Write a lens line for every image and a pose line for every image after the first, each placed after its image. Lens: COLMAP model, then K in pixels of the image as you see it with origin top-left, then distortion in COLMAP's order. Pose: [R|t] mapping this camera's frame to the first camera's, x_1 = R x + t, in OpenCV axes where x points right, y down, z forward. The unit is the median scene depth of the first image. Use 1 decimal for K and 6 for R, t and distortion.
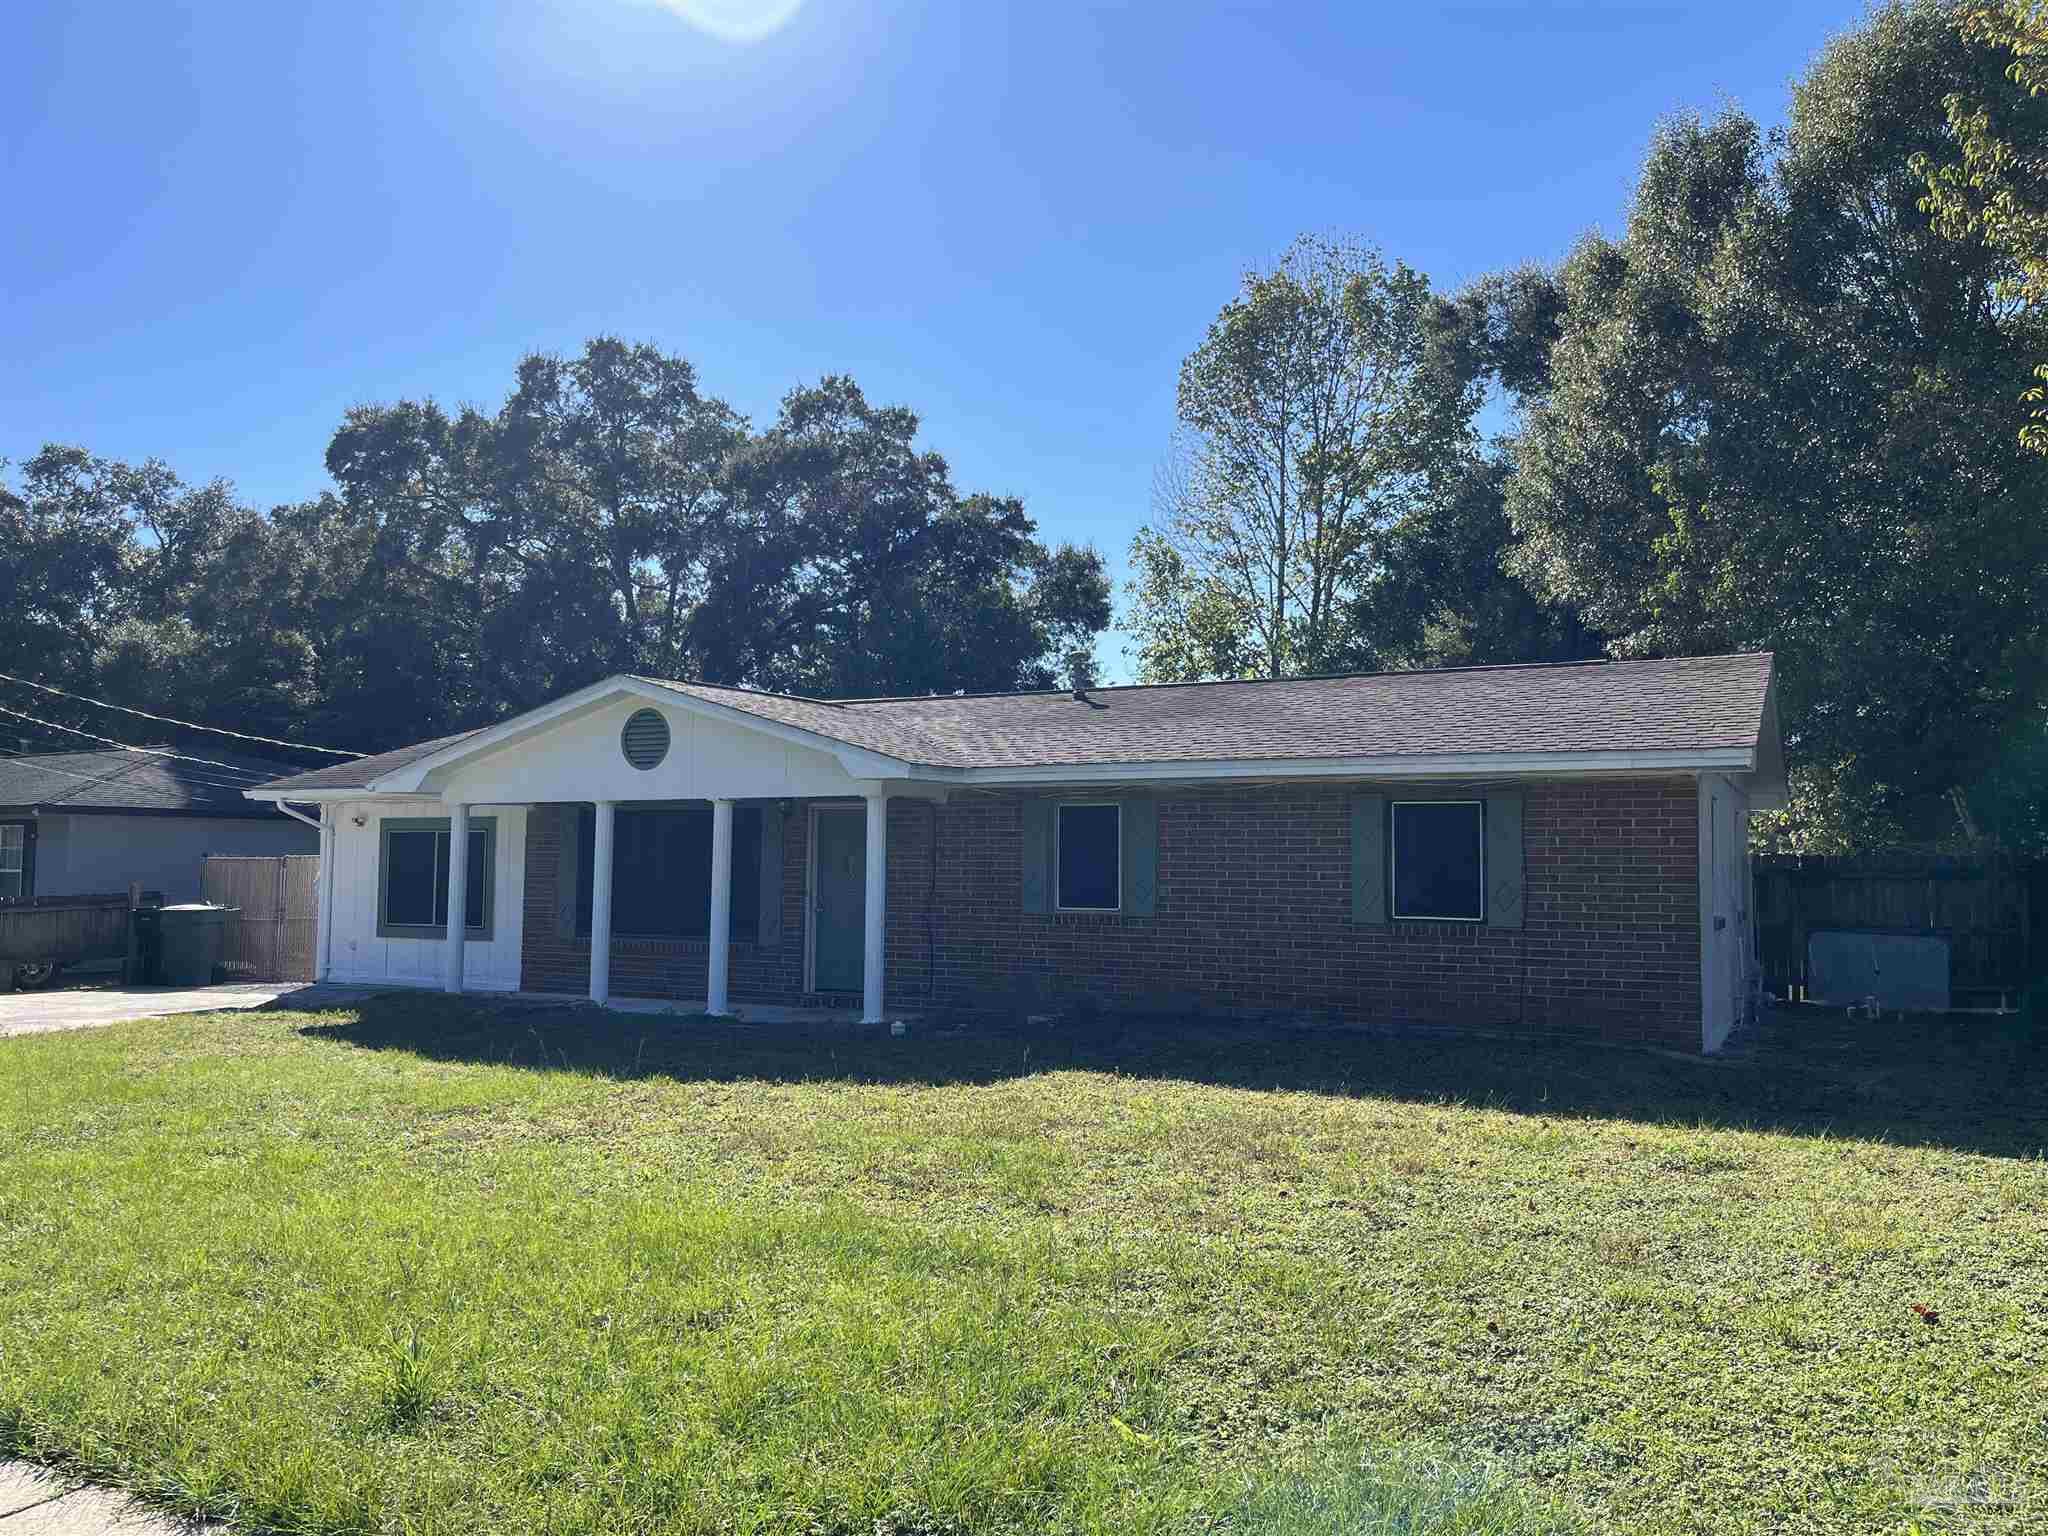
lens RADIAL K [[1583.4, 0, 1024.0], [0, 1583.4, 768.0], [0, 0, 1]] dist [0.026963, -0.007442]
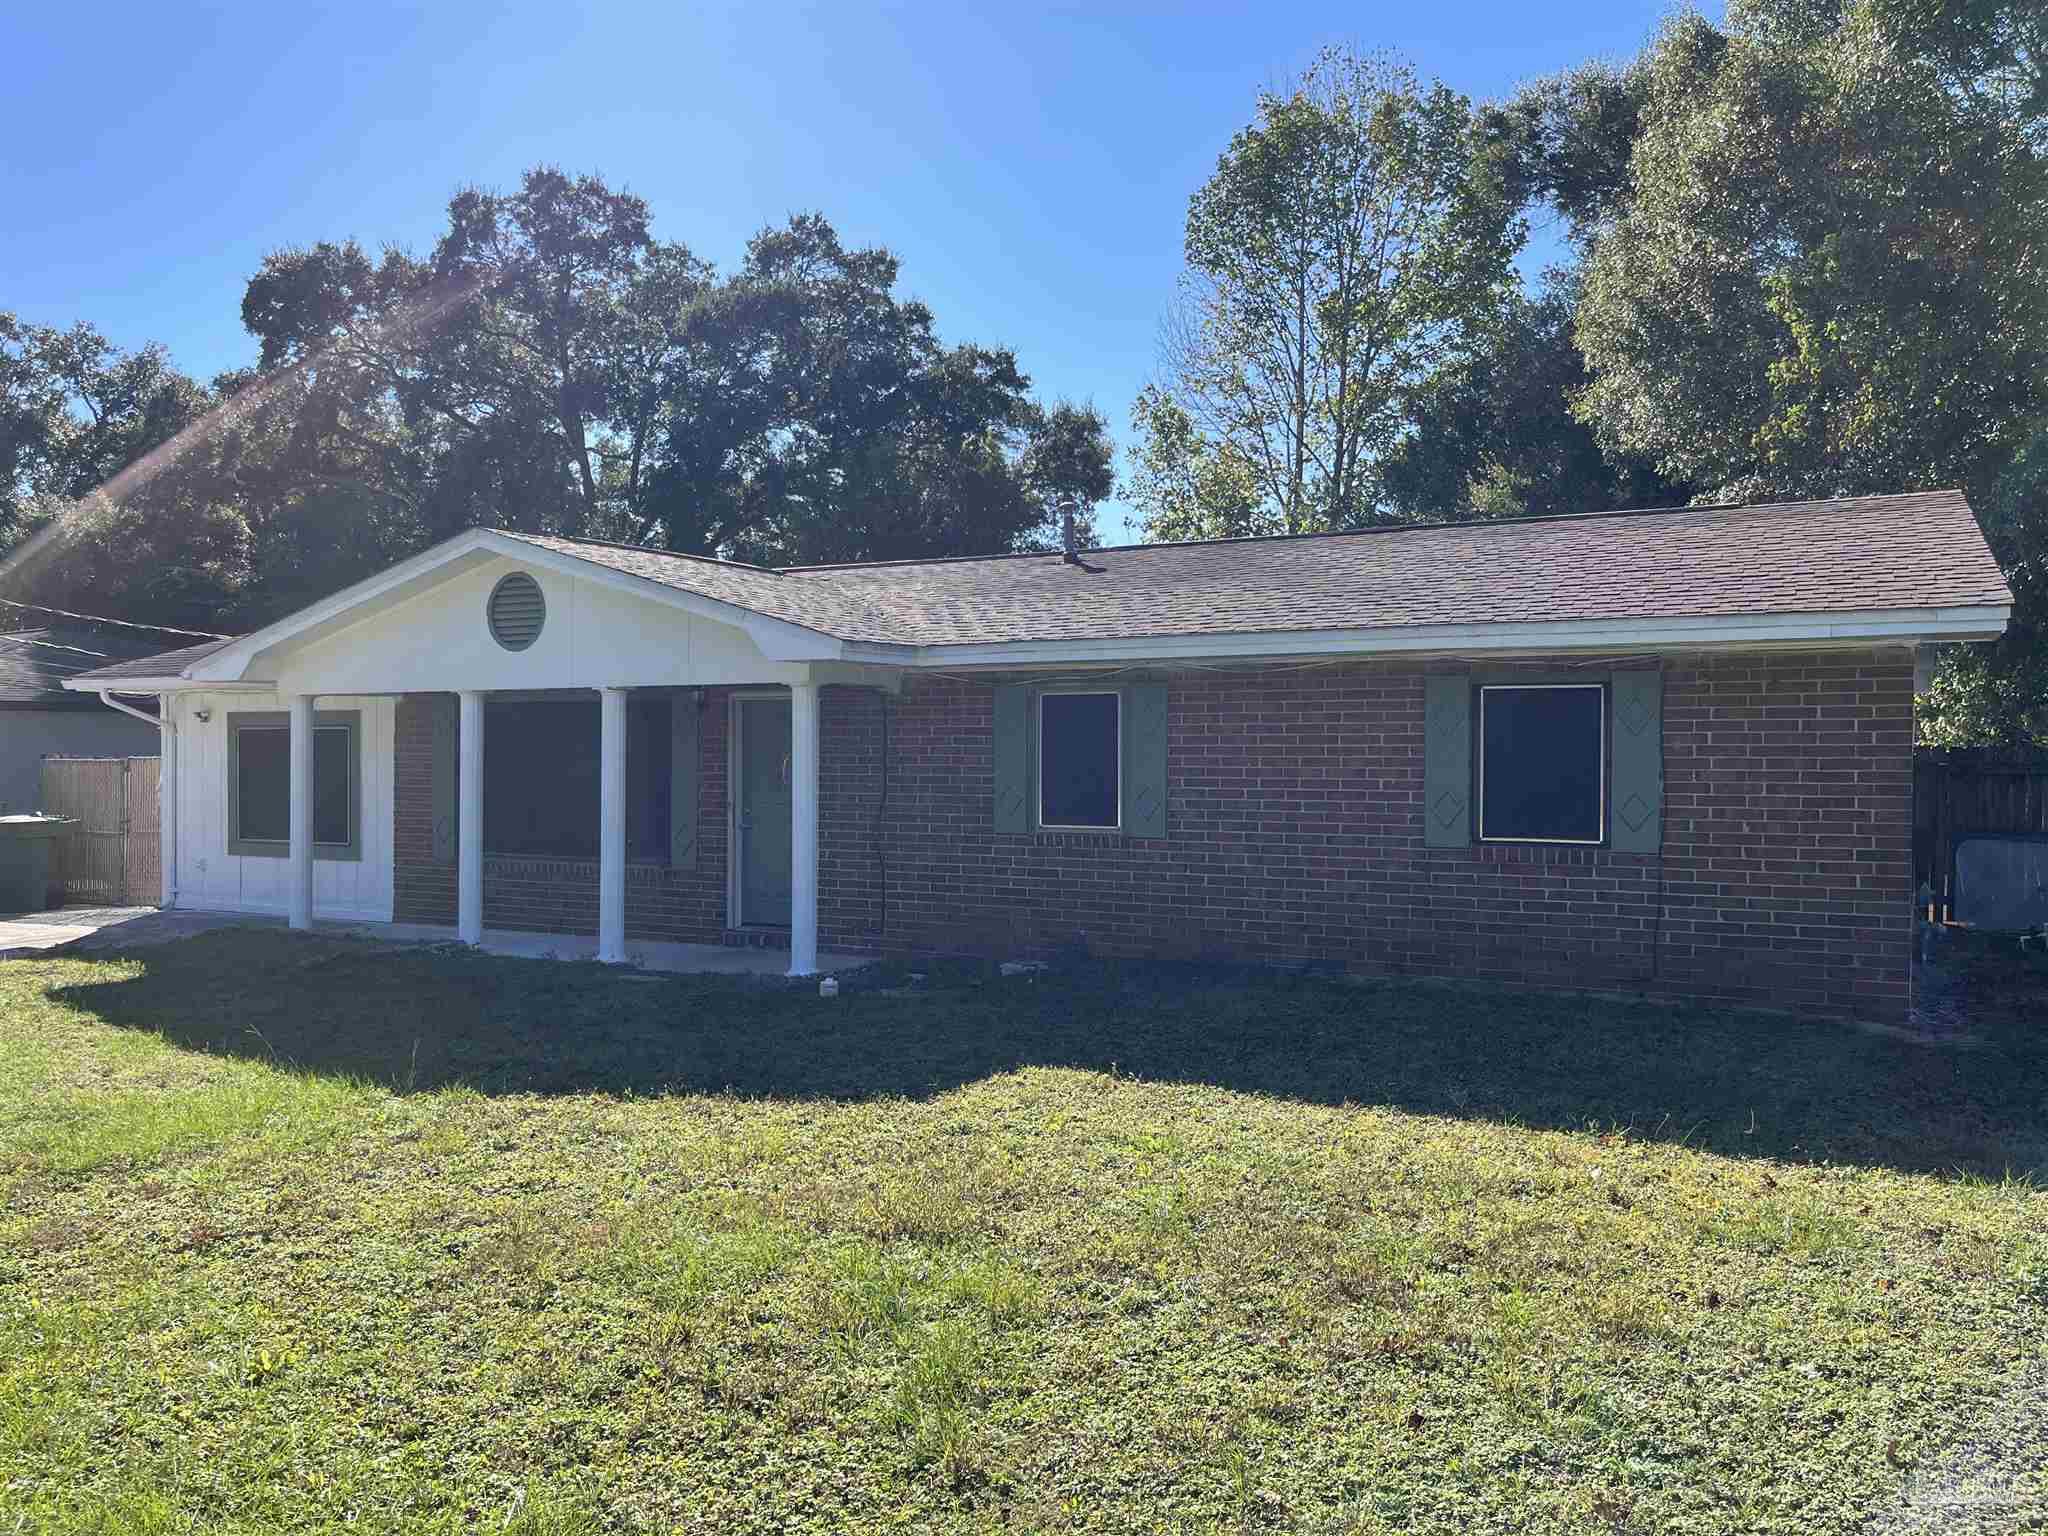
lens RADIAL K [[1583.4, 0, 1024.0], [0, 1583.4, 768.0], [0, 0, 1]] dist [0.026963, -0.007442]
pose [[0.999978, -0.006049, -0.002601, 0.007433], [0.006222, 0.997358, 0.072373, 0.001829], [0.002156, -0.072388, 0.997374, 0.107091]]
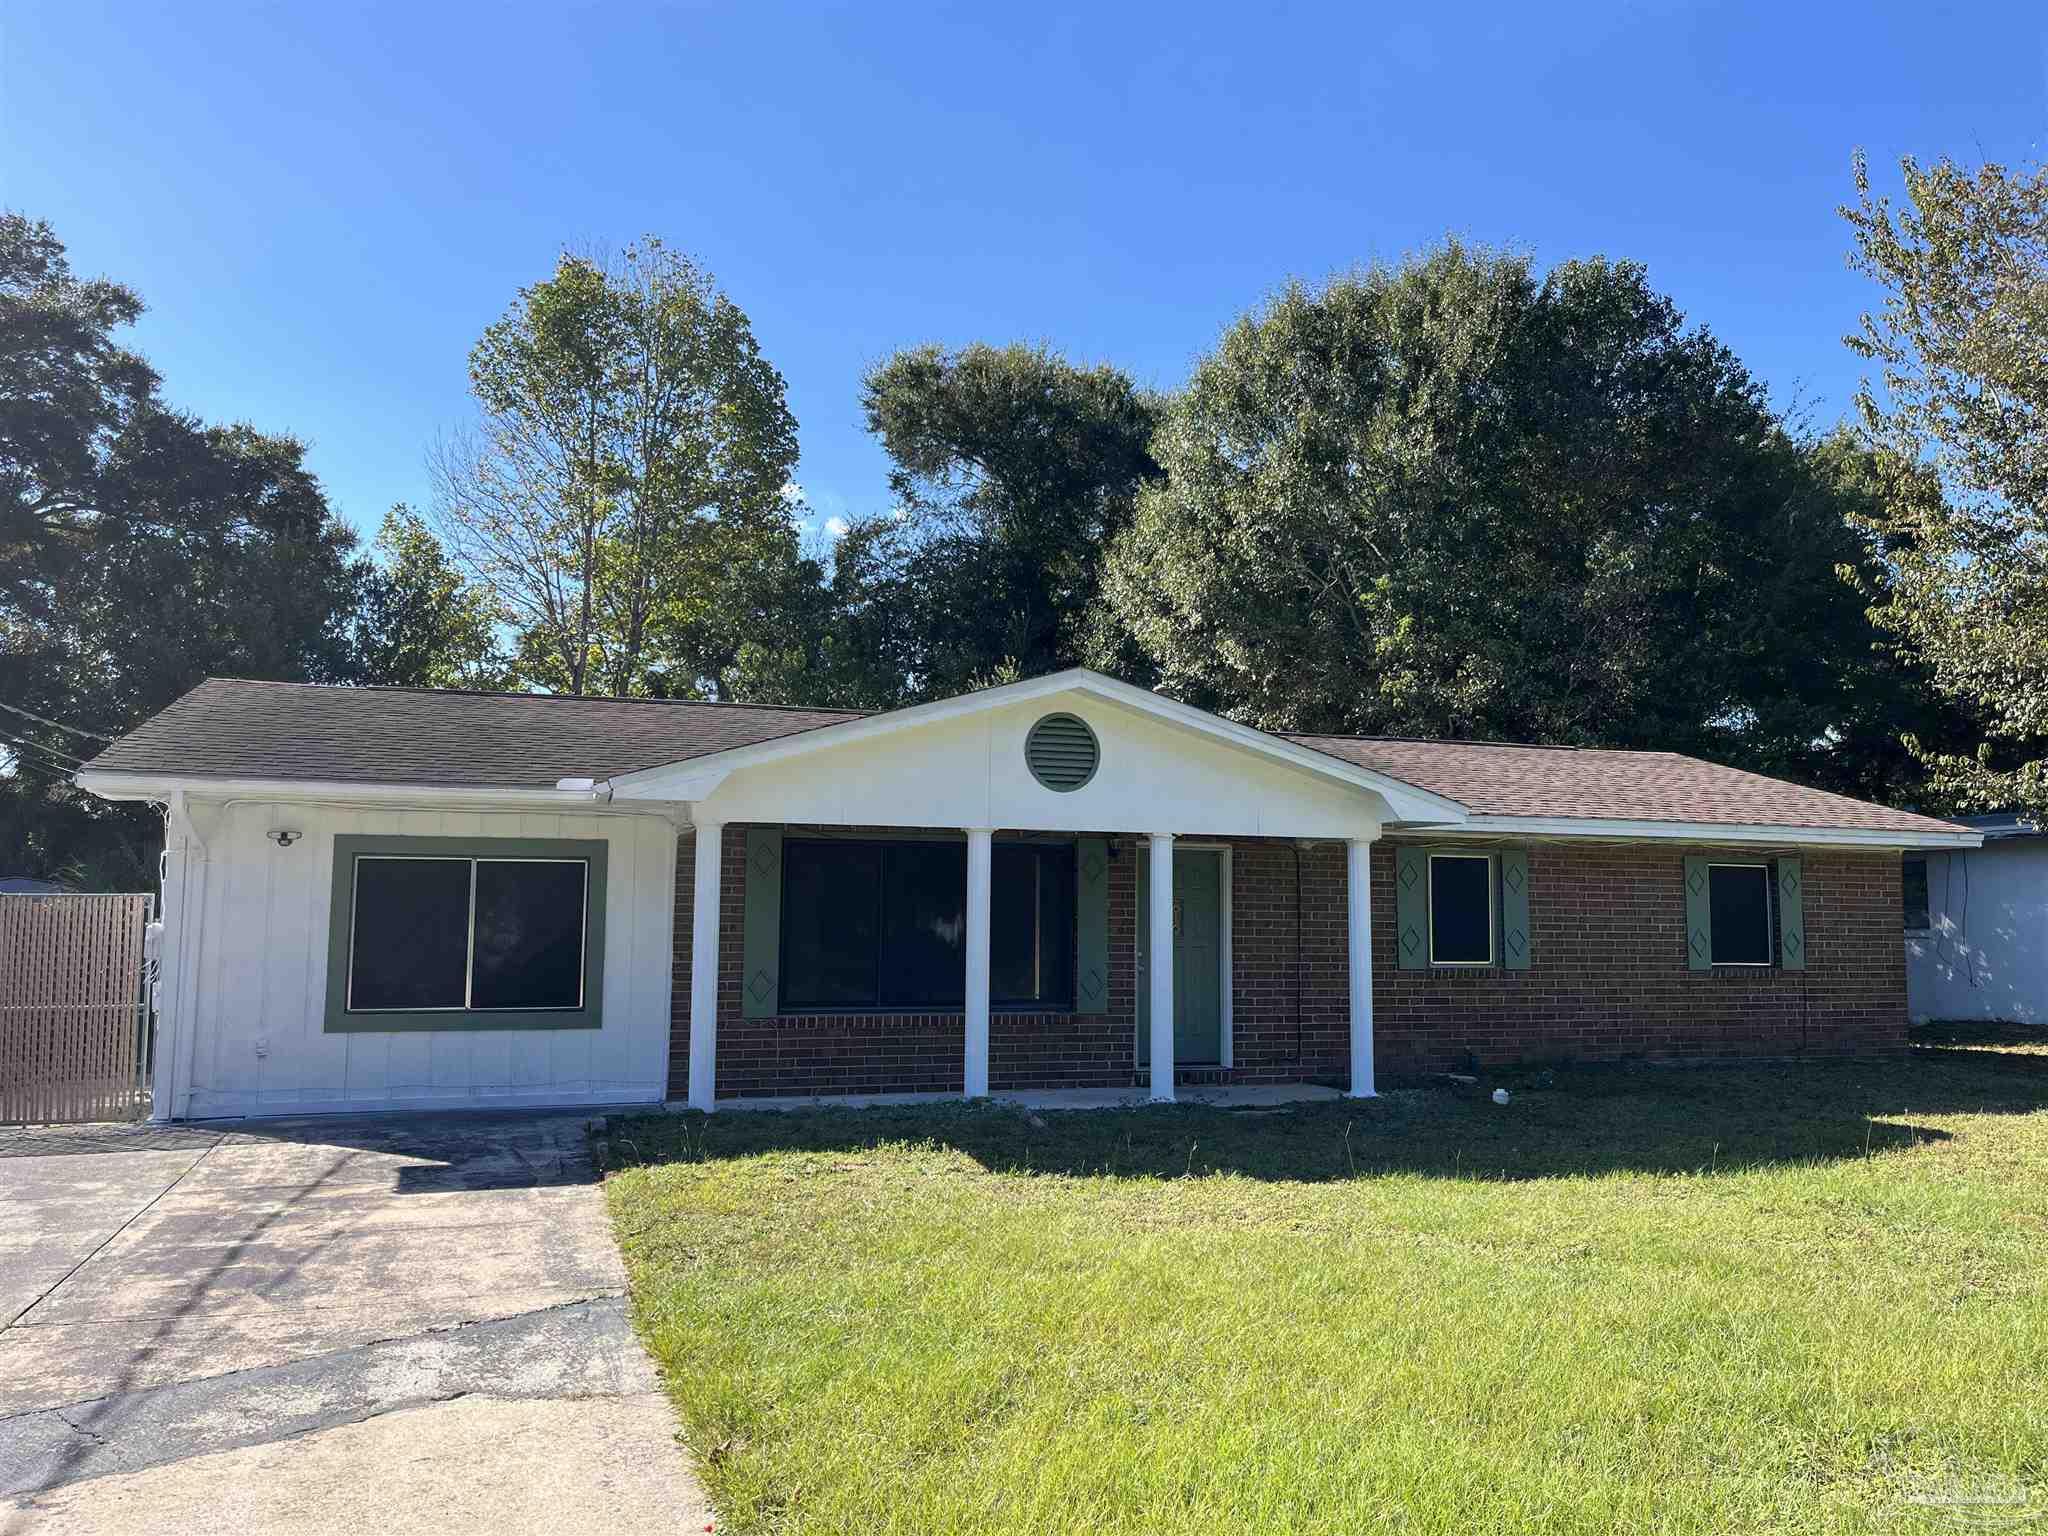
lens RADIAL K [[1579.8, 0, 1024.0], [0, 1579.8, 768.0], [0, 0, 1]] dist [0.003743, -0.002431]
pose [[0.694759, 0.067329, 0.716085, -0.407240], [-0.051069, 0.997714, -0.044261, 0.012402], [-0.717428, -0.005819, 0.696609, 0.243475]]
